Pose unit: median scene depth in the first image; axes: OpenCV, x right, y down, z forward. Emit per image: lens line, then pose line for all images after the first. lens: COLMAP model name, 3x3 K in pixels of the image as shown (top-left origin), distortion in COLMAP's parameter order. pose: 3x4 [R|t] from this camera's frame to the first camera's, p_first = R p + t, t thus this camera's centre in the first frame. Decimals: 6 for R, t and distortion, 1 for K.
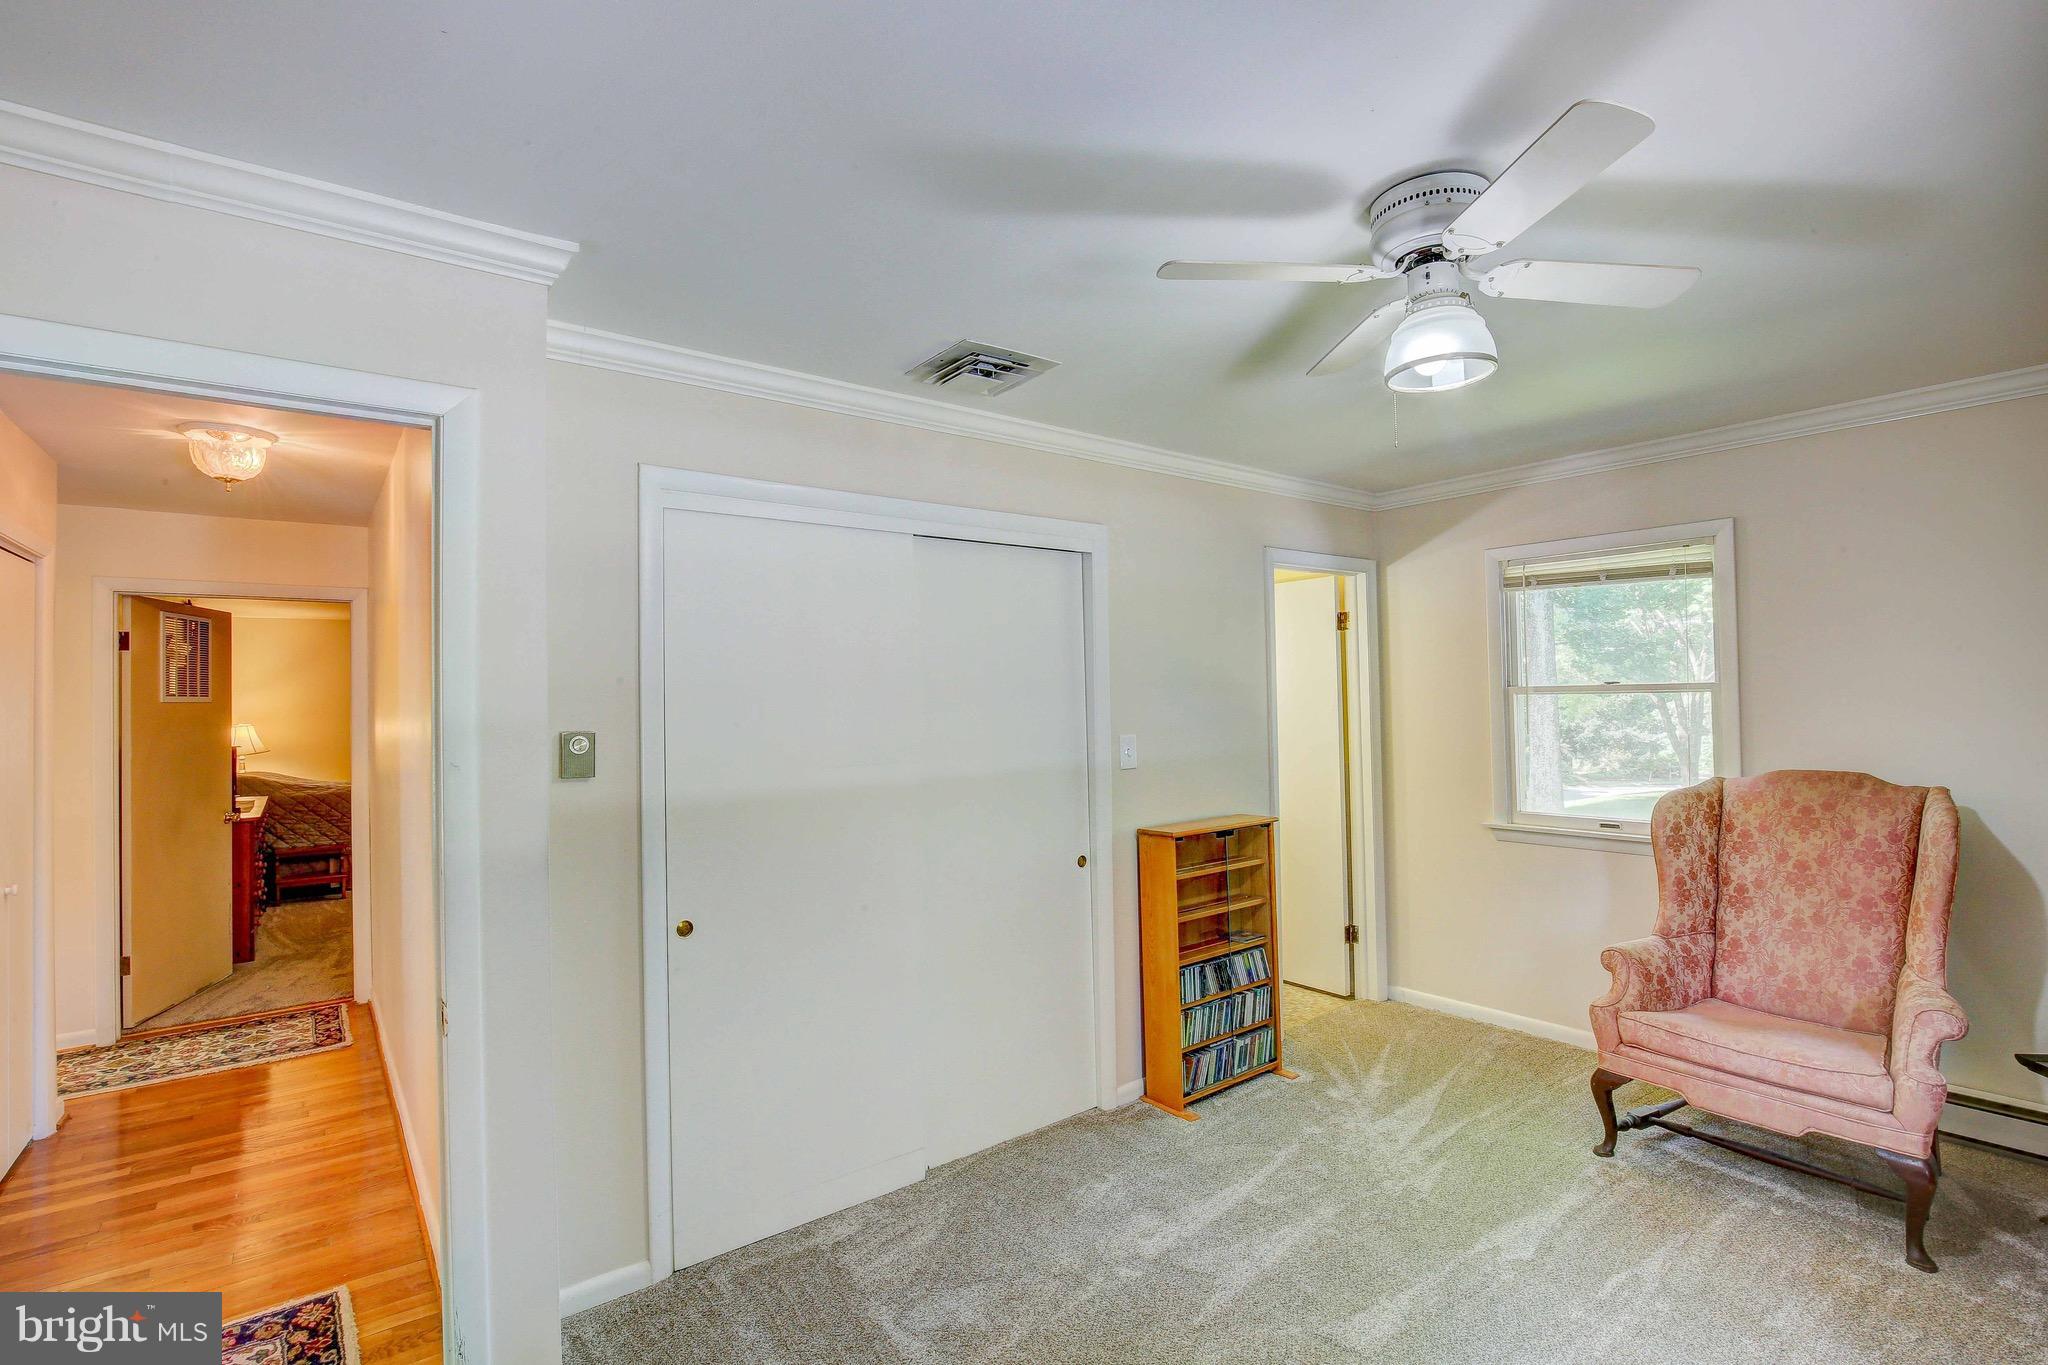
lens RADIAL K [[940.2, 0, 1026.1], [0, 940.2, 679.1], [0, 0, 1]] dist [-0.037541, 0.008038]
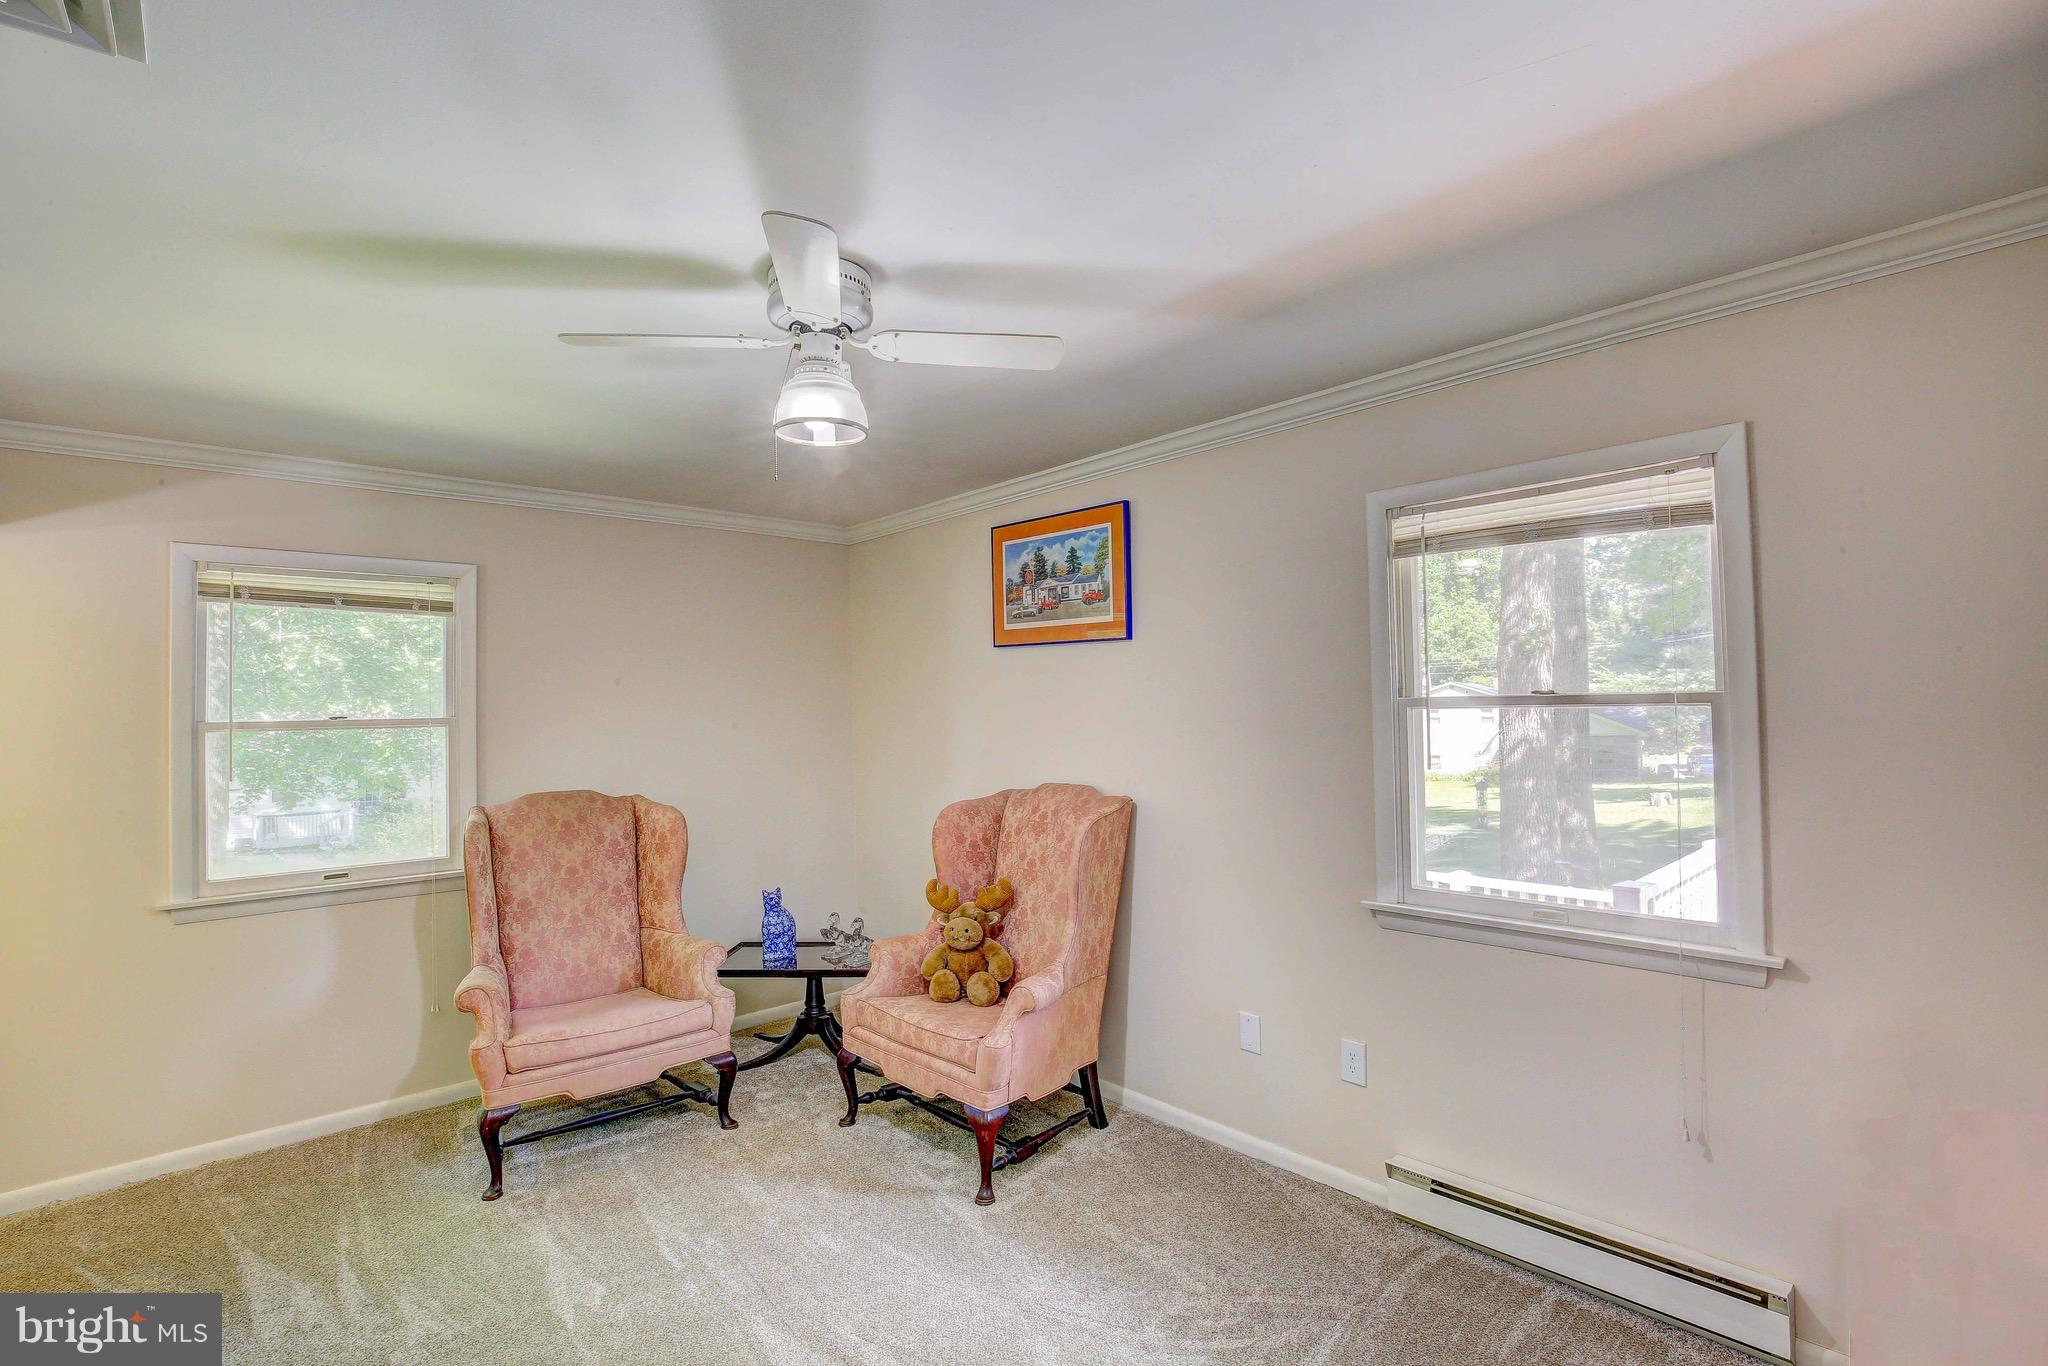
lens RADIAL K [[940.2, 0, 1026.1], [0, 940.2, 679.6], [0, 0, 1]] dist [-0.037541, 0.008038]
pose [[-0.067046, 0.049965, 0.996498, -0.406422], [0.003400, 0.998751, -0.049849, 0.017784], [-0.997744, 0.000046, -0.067132, 0.493981]]
